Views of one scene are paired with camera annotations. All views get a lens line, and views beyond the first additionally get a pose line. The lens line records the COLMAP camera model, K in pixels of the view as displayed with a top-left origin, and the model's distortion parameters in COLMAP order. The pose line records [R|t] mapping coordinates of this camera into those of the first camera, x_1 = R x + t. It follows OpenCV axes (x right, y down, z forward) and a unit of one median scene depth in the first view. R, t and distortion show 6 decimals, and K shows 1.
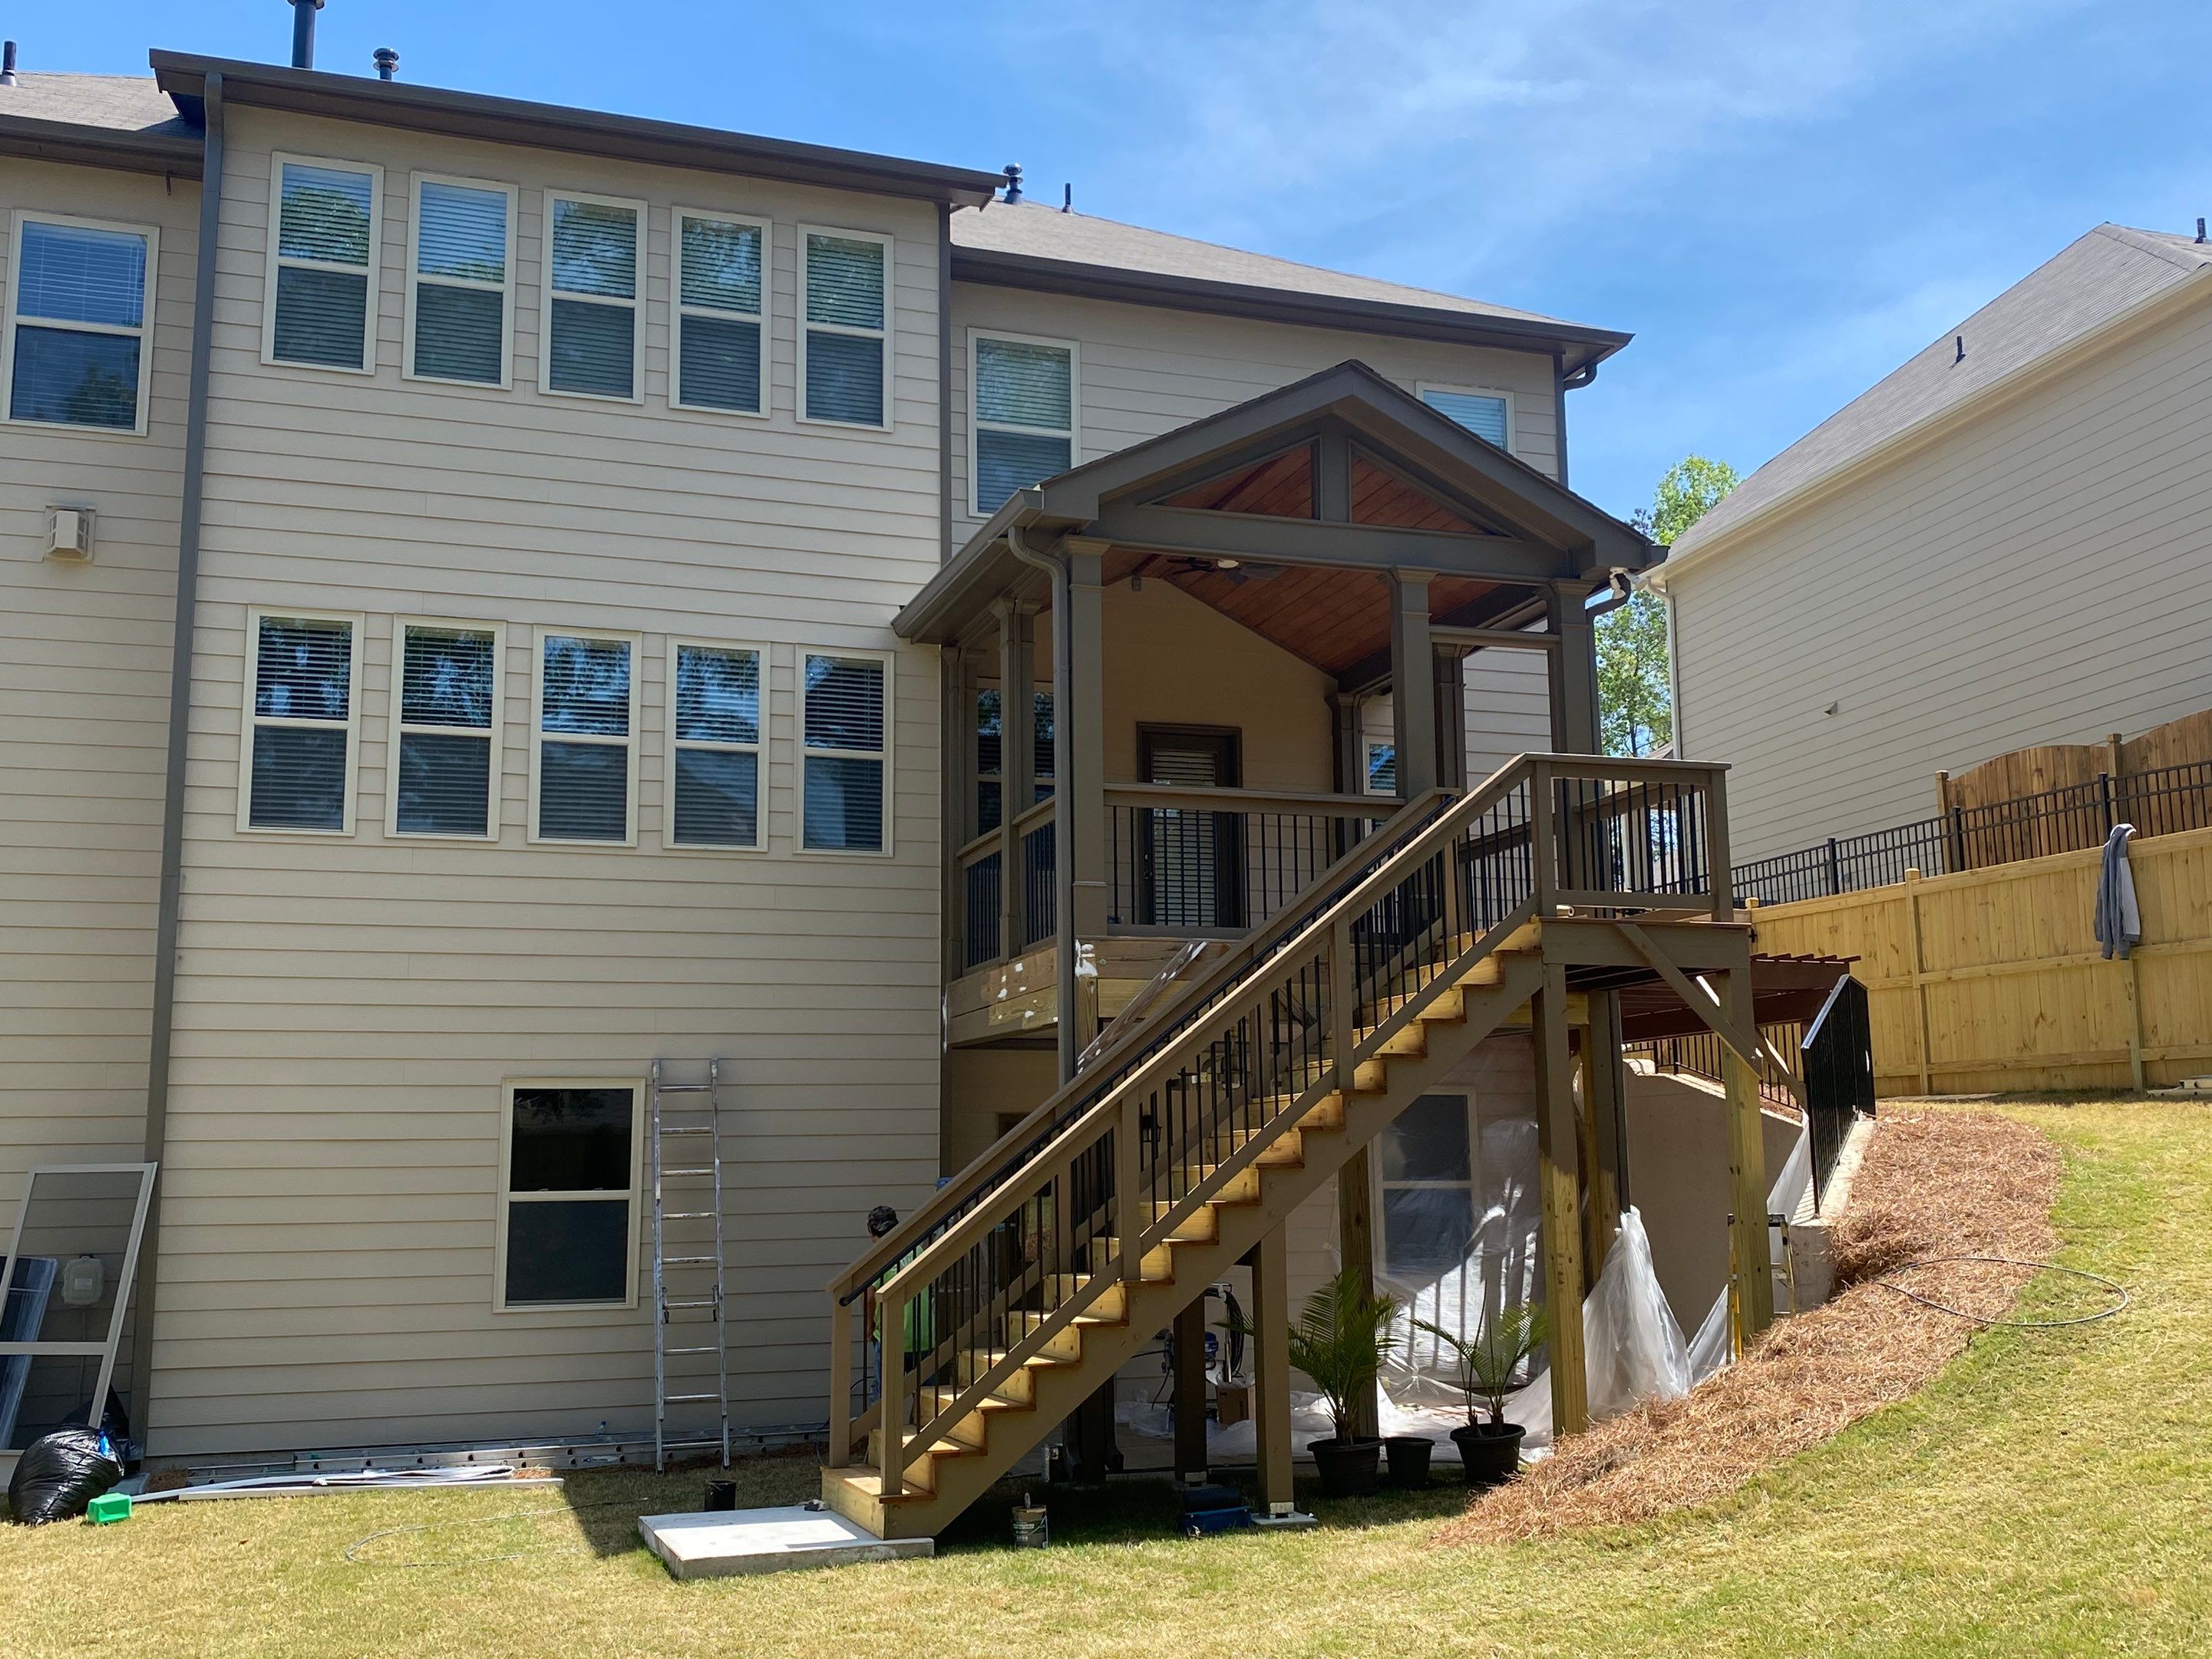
lens RADIAL K [[2214.1, 0, 1120.6], [0, 2214.1, 827.1], [0, 0, 1]] dist [0.098514, -0.202785]
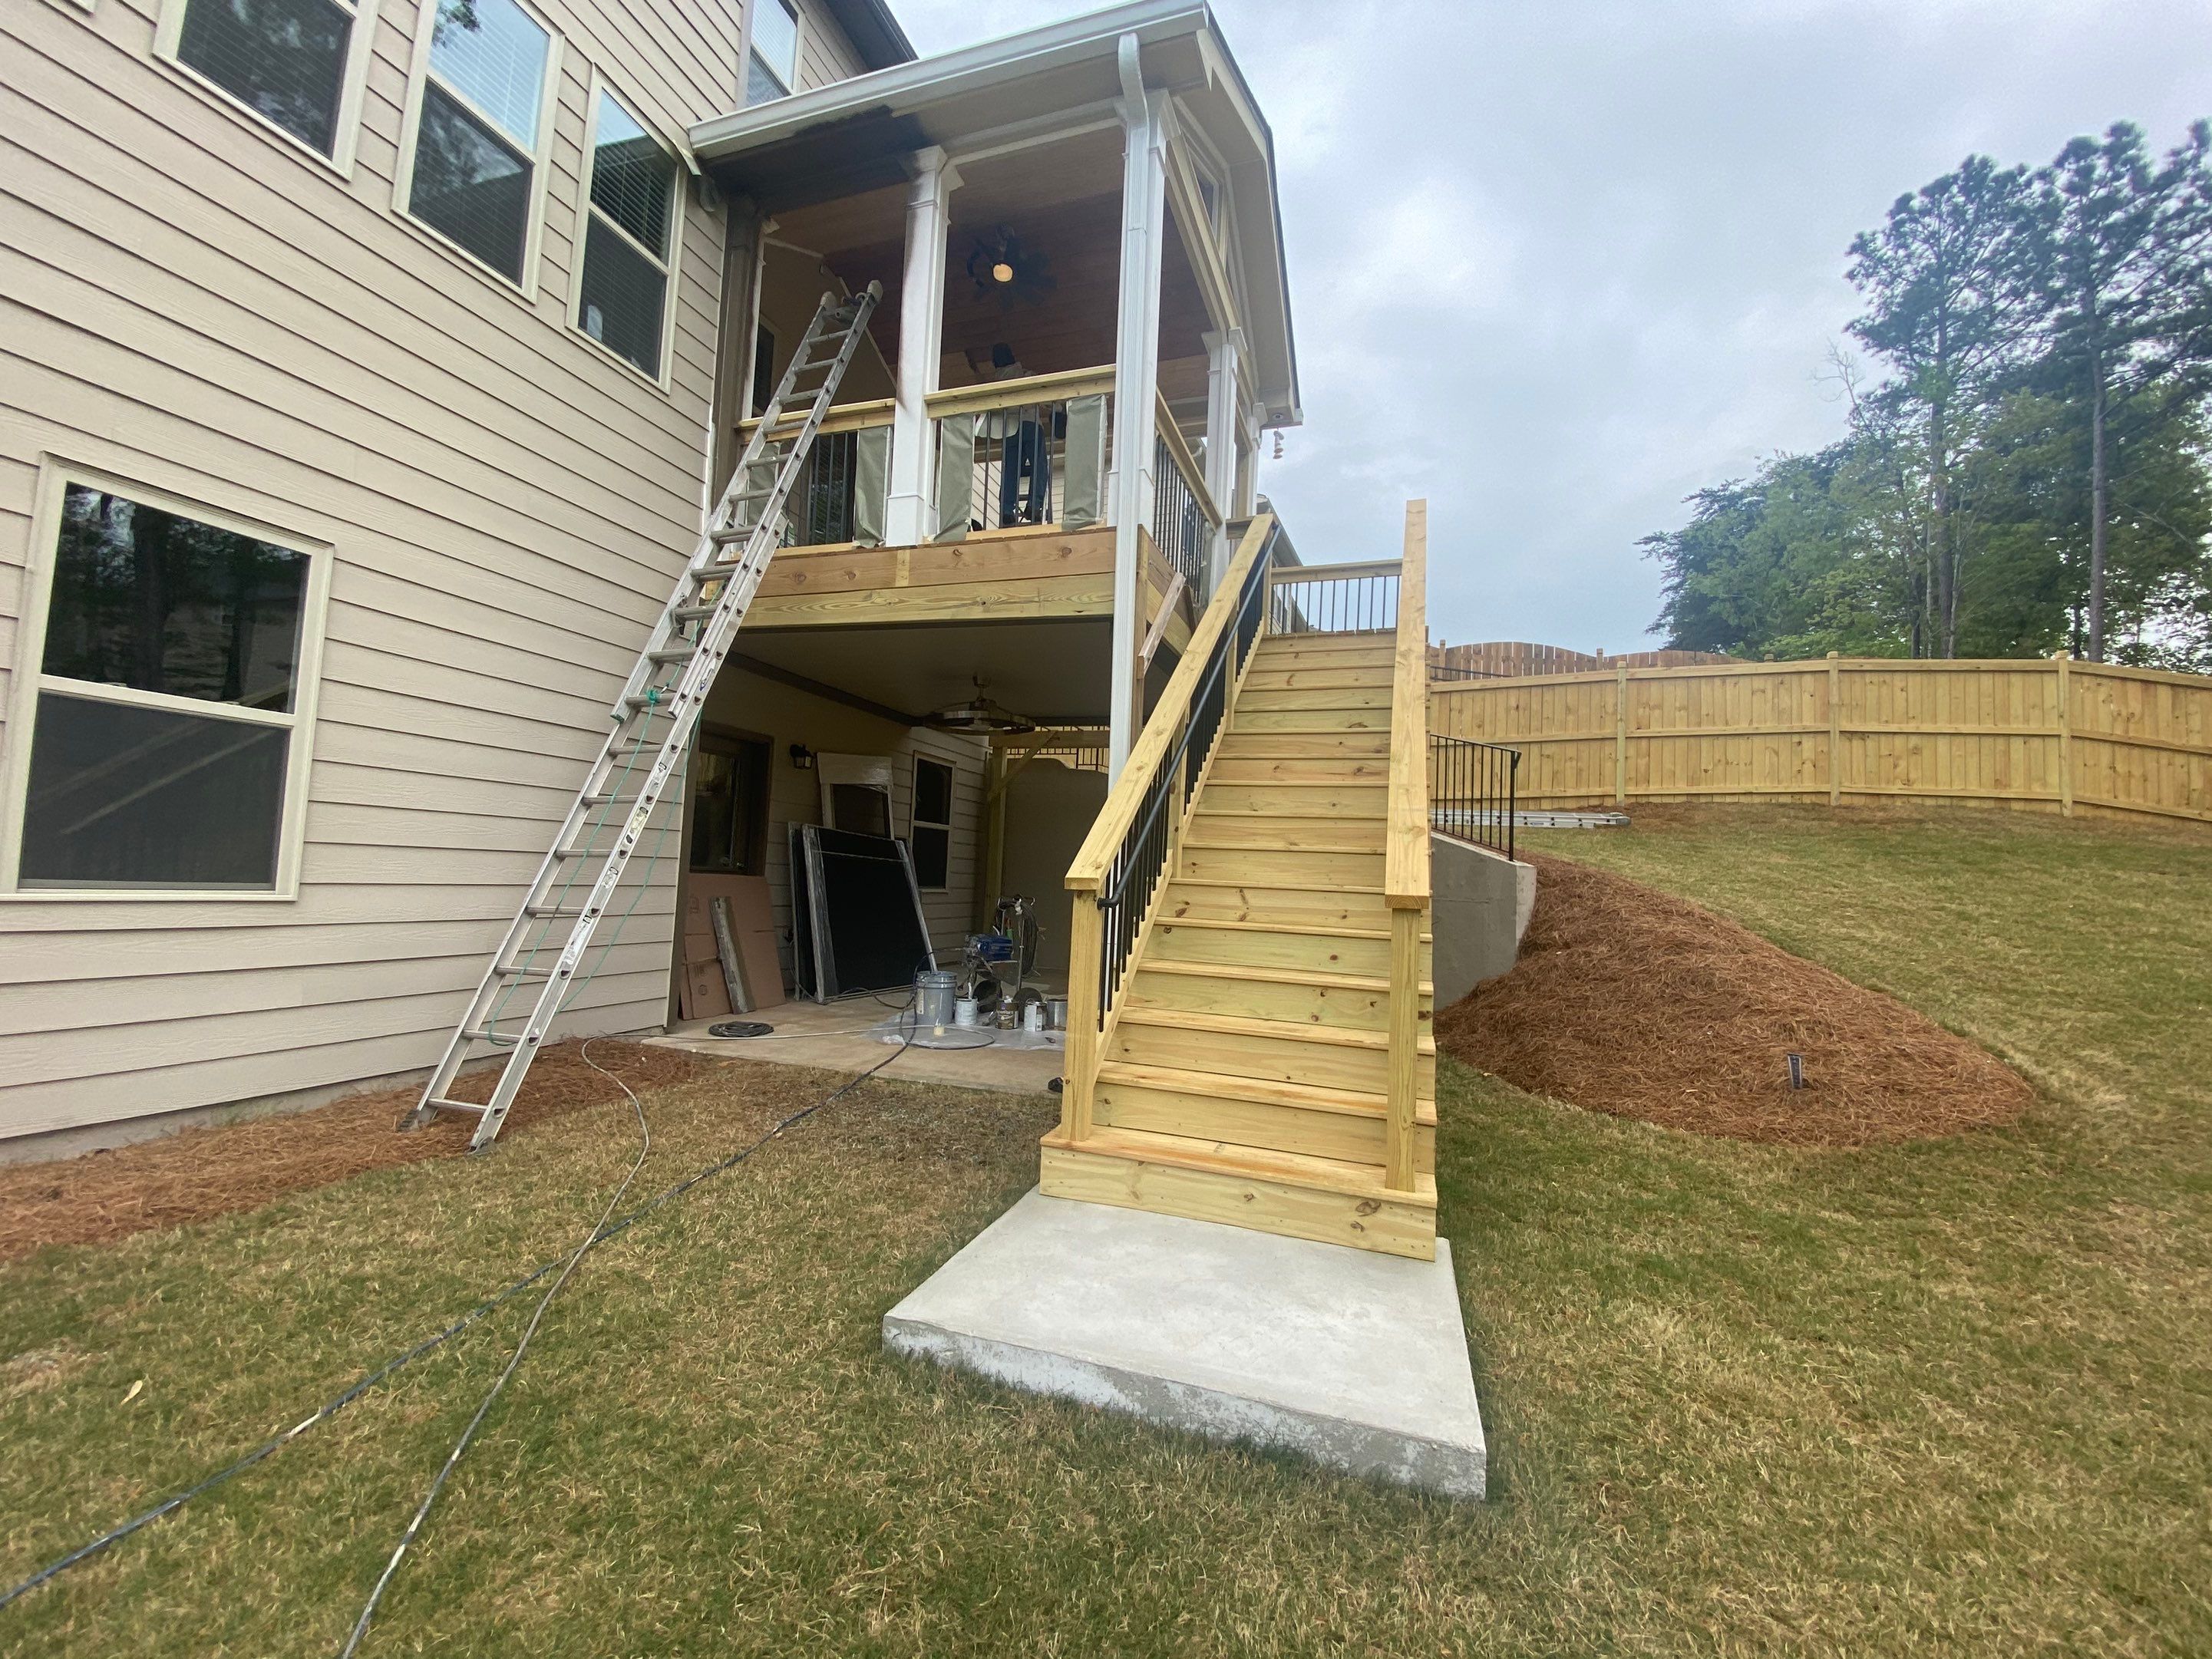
lens RADIAL K [[893.7, 0, 1106.0], [0, 893.7, 830.8], [0, 0, 1]] dist [0.012035, -0.017706]
pose [[0.613655, 0.083853, 0.785109, -0.274781], [-0.179890, 0.983042, 0.035612, 0.145750], [-0.768809, -0.163087, 0.618333, 0.671851]]
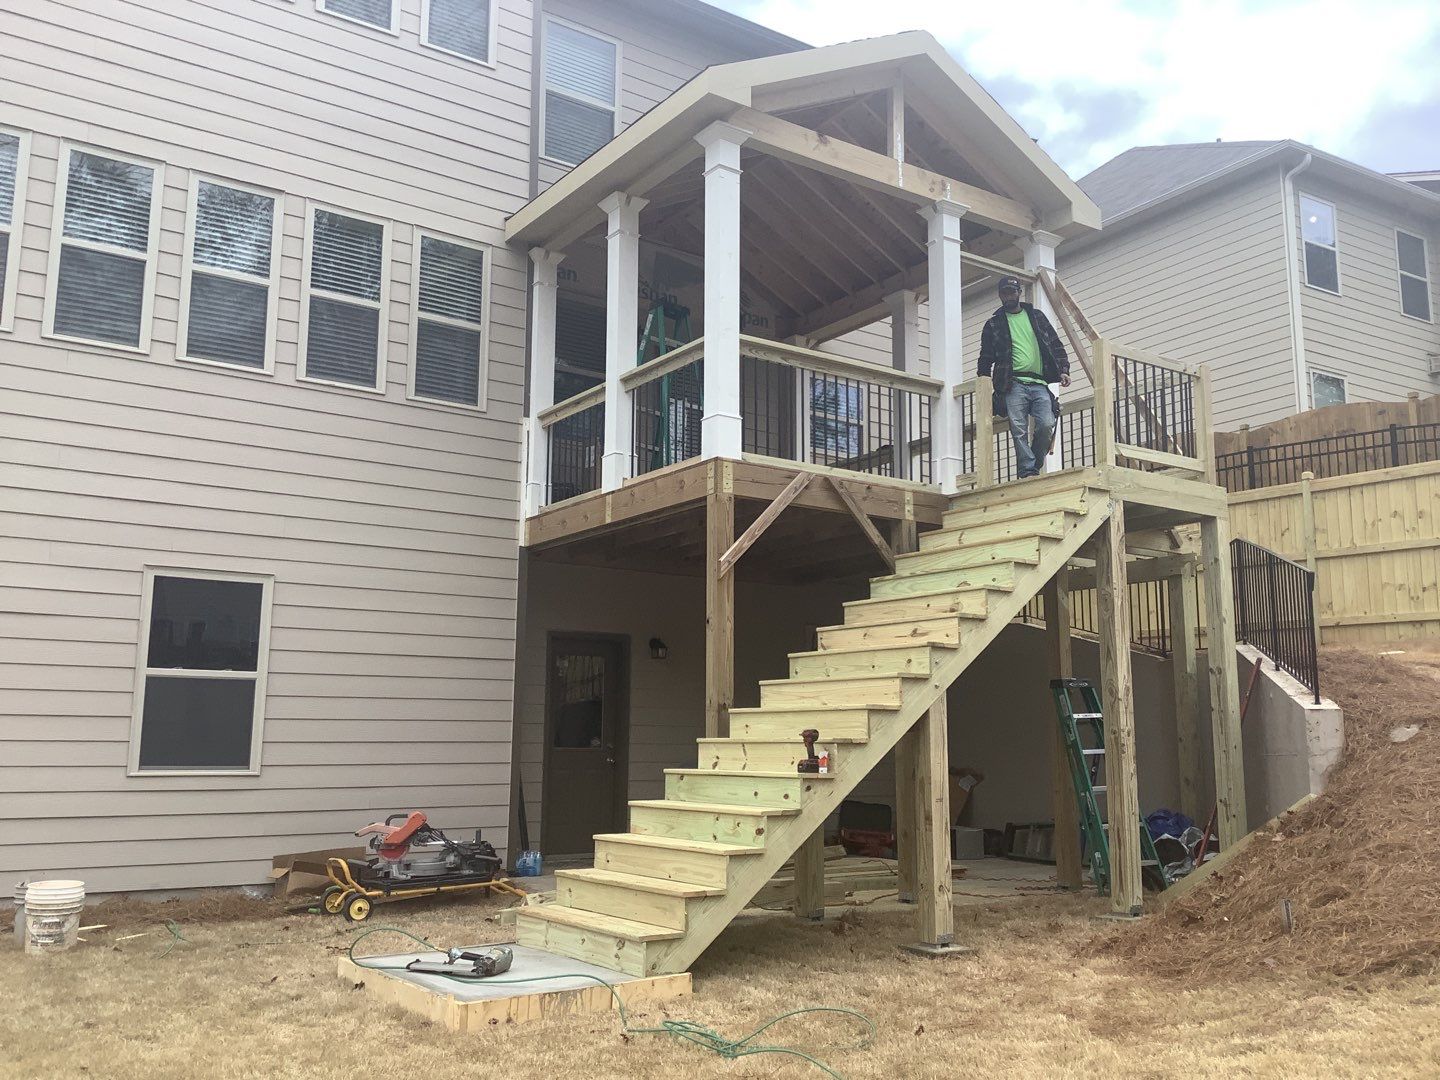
lens RADIAL K [[1298.8, 0, 730.9], [0, 1298.8, 541.0], [0, 0, 1]] dist [0.110211, -0.190565]
pose [[0.961839, 0.060509, 0.266840, -0.171418], [-0.061265, 0.998106, -0.005502, 0.085590], [-0.266668, -0.011056, 0.963725, 0.293641]]
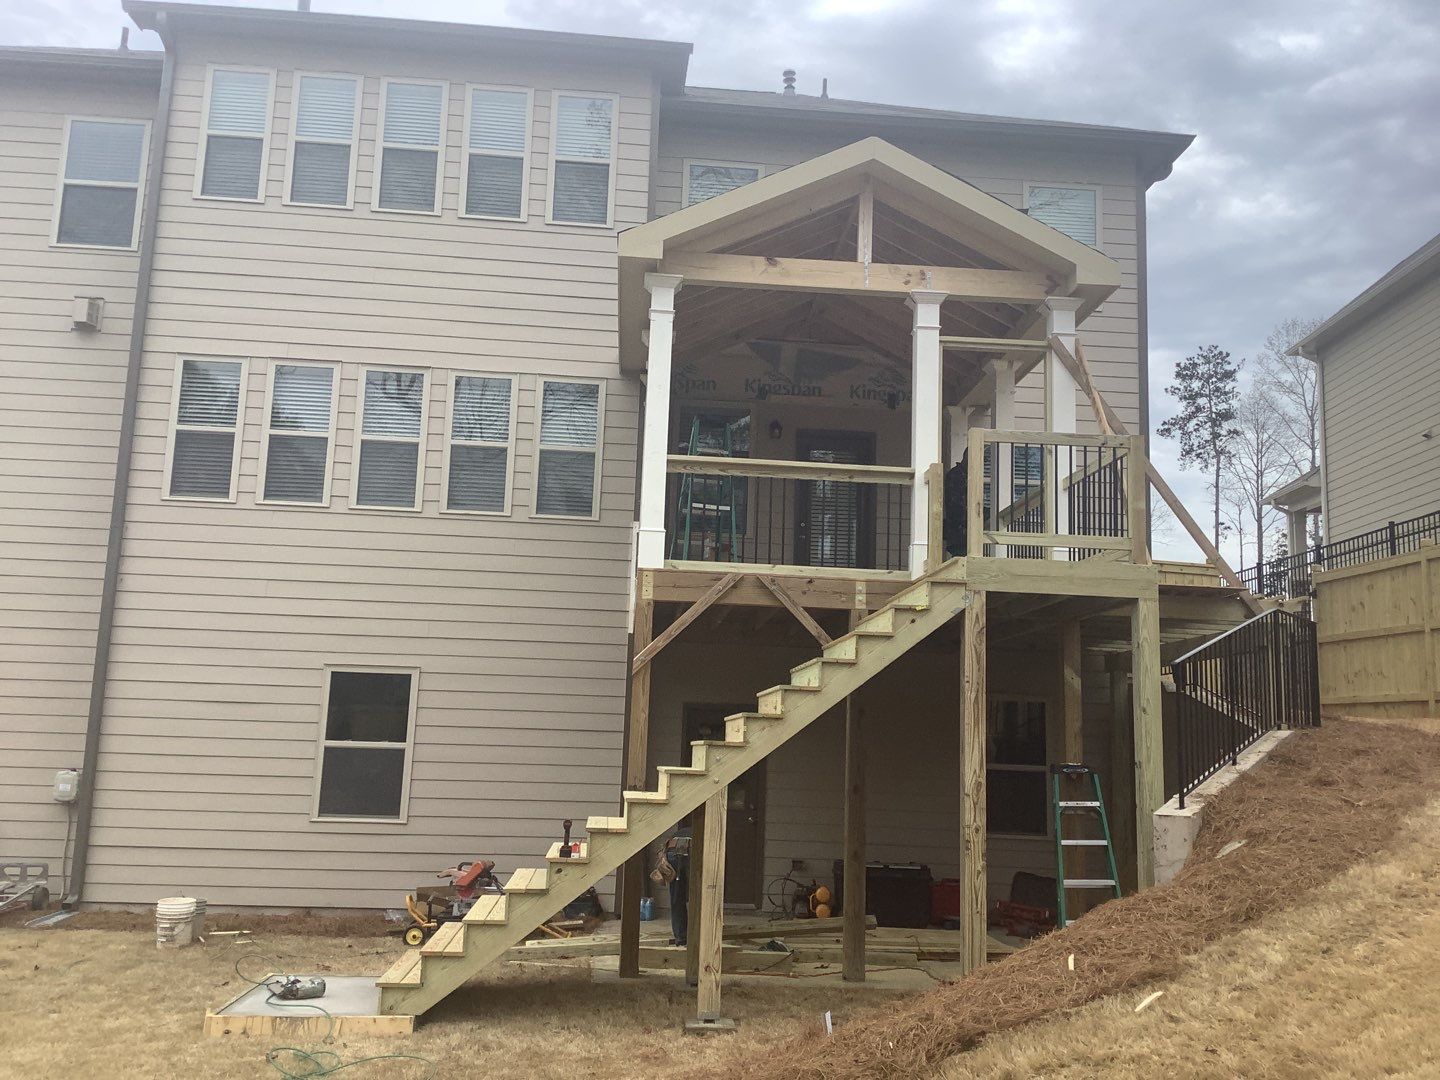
lens RADIAL K [[1296.2, 0, 721.9], [0, 1296.2, 539.0], [0, 0, 1]] dist [0.080793, -0.144951]
pose [[0.966125, 0.003259, -0.258052, 0.204537], [-0.004571, 0.999979, -0.004484, 0.030988], [0.258032, 0.005512, 0.966121, 0.222507]]
